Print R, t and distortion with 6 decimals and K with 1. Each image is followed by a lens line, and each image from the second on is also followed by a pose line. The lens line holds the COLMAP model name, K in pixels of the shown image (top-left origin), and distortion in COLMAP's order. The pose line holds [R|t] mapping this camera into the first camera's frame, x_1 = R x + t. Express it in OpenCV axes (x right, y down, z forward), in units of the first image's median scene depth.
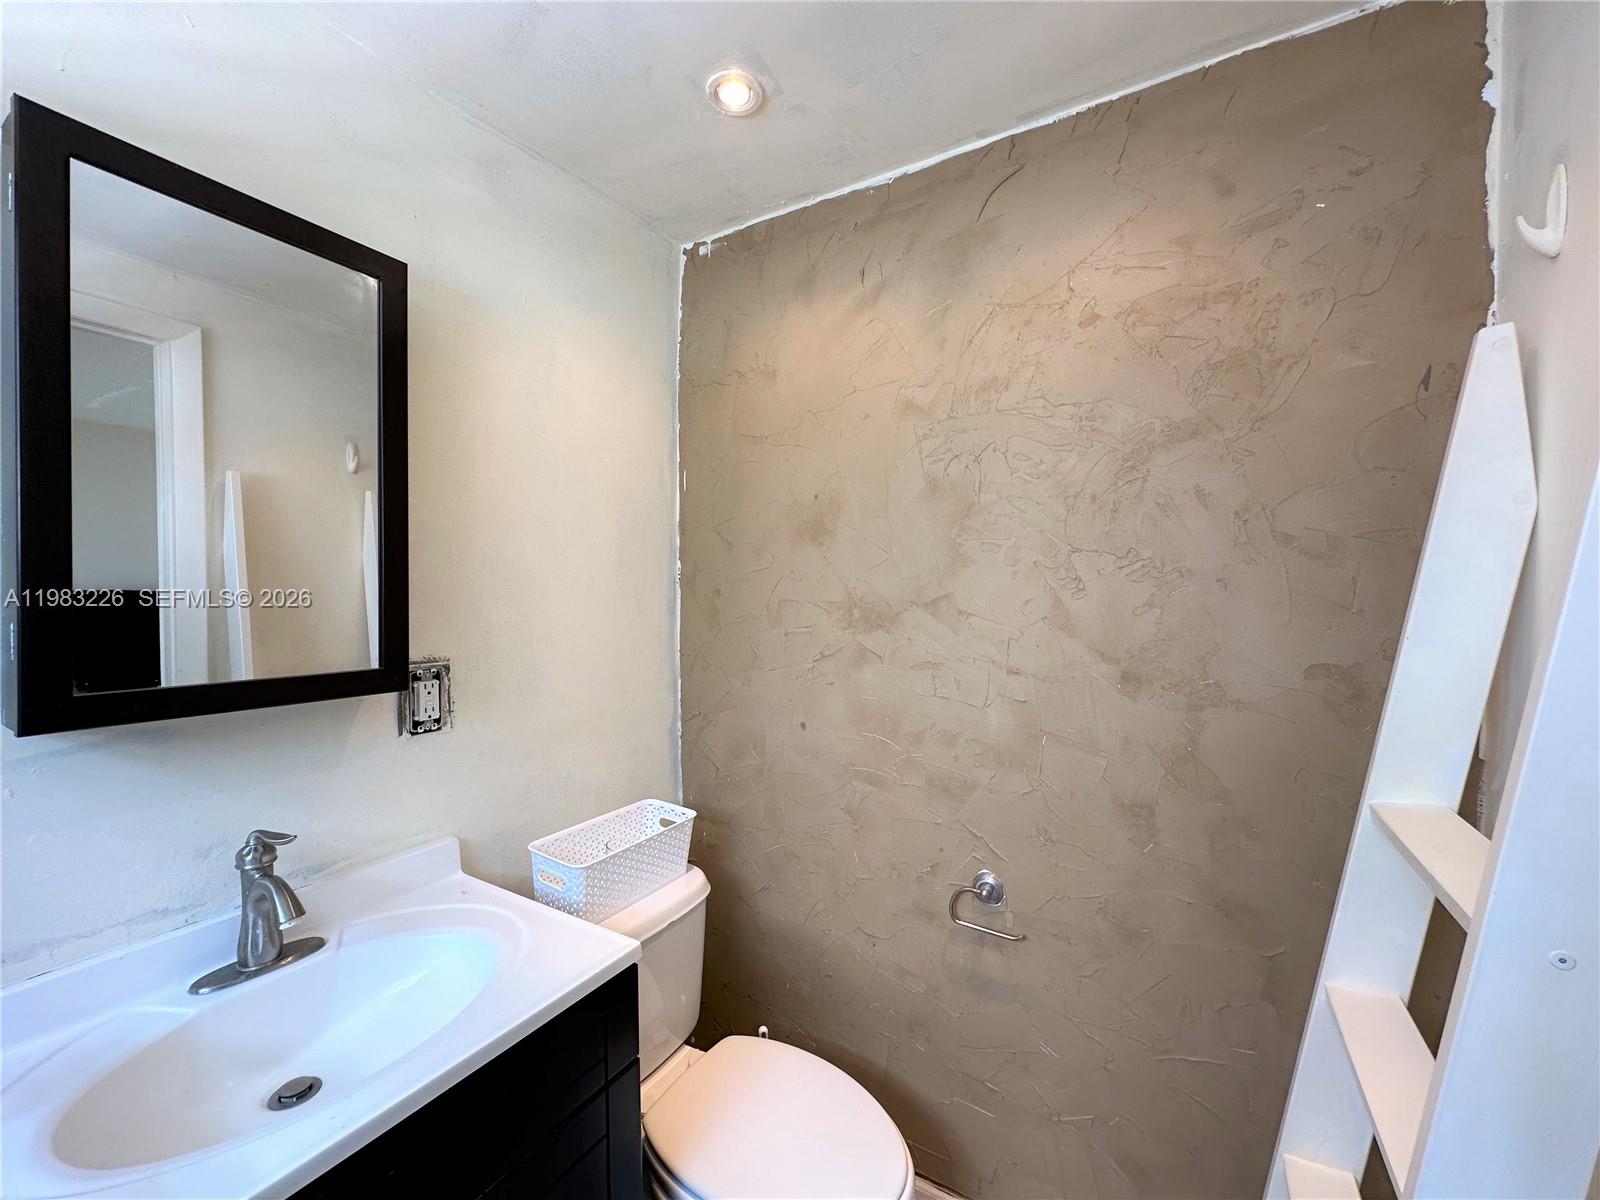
lens RADIAL K [[647.5, 0, 796.4], [0, 647.5, 598.8], [0, 0, 1]] dist [0.009273, 0.000051]
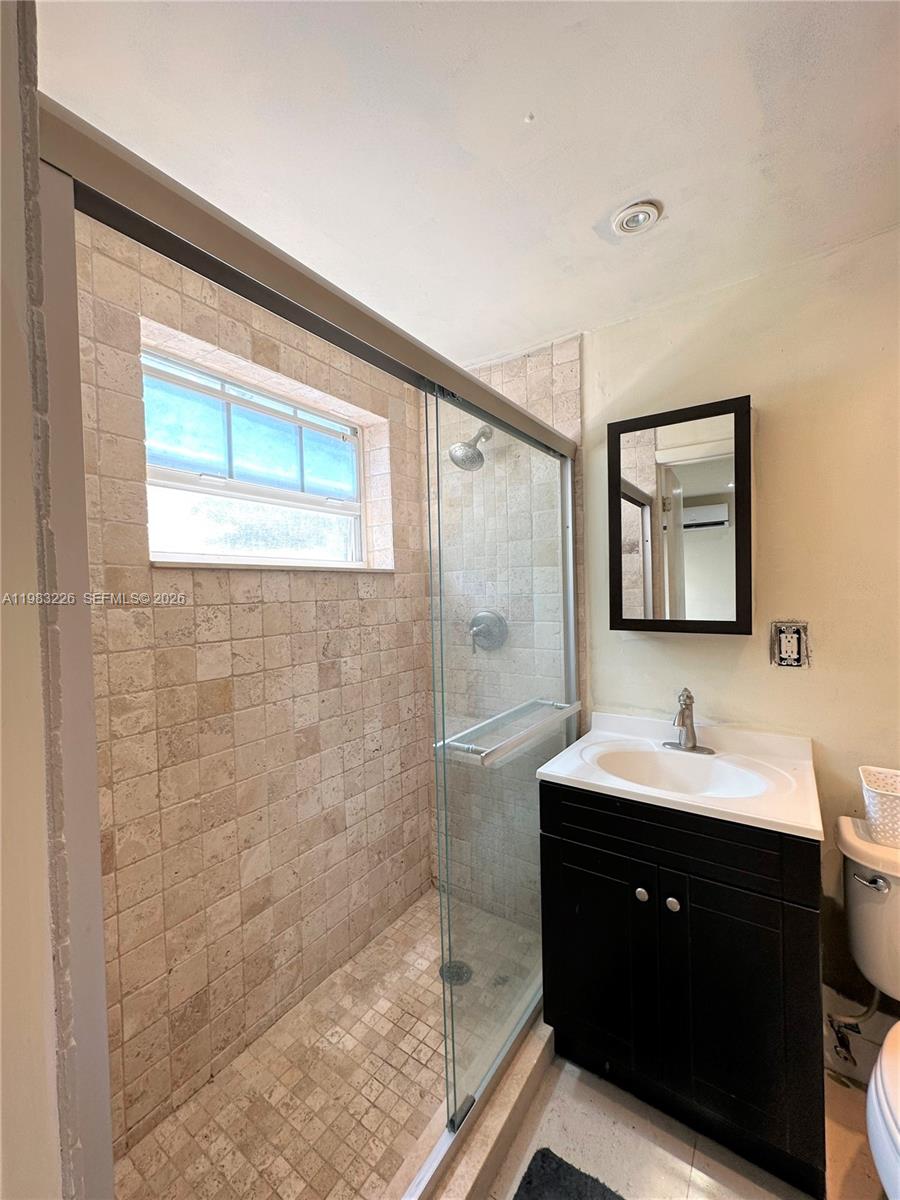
lens RADIAL K [[485.7, 0, 450.7], [0, 485.7, 599.1], [0, 0, 1]] dist [0.009273, 0.000051]
pose [[-0.054562, 0.020157, -0.998307, 0.722111], [0.007638, 0.999775, 0.019769, 0.009070], [0.998481, -0.006546, -0.054704, 0.234536]]
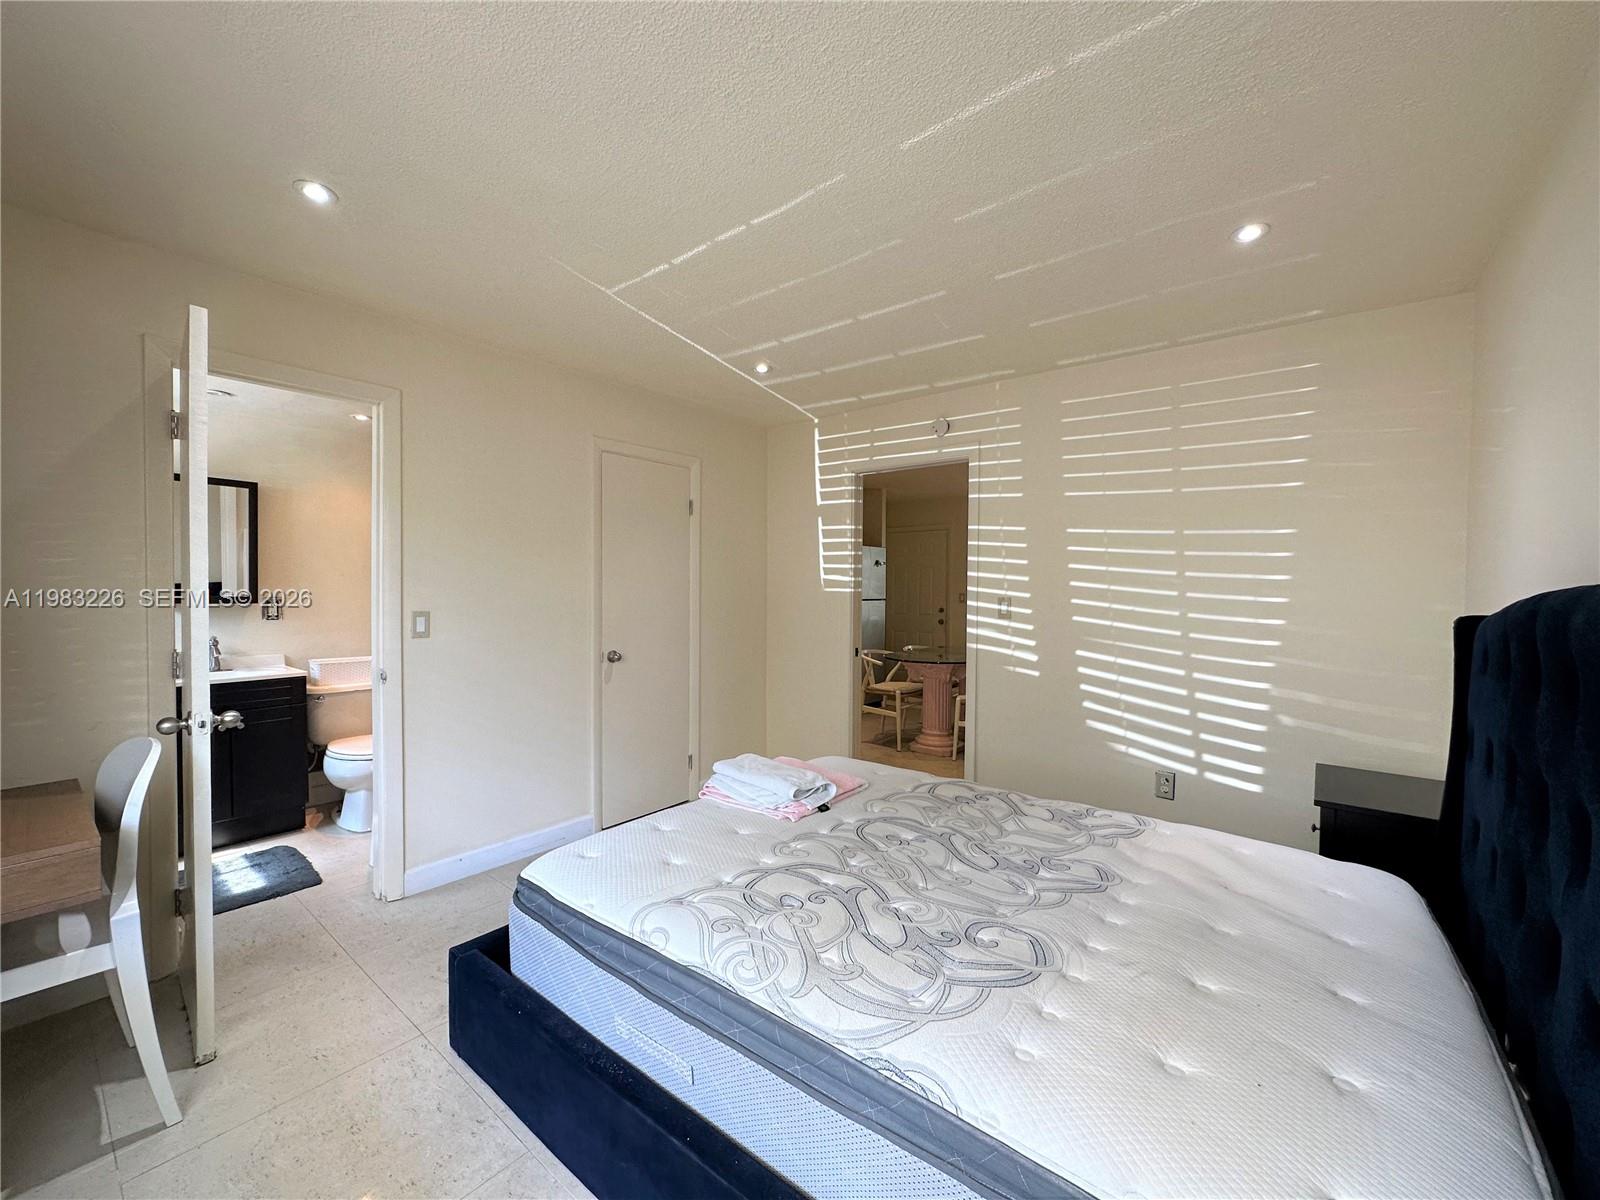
lens RADIAL K [[647.5, 0, 803.3], [0, 647.5, 592.6], [0, 0, 1]] dist [0.009273, 0.000051]
pose [[0.992509, 0.018377, -0.120783, 2.538293], [-0.018038, 0.999830, 0.003895, 0.013378], [0.120834, -0.001687, 0.992671, -1.965681]]
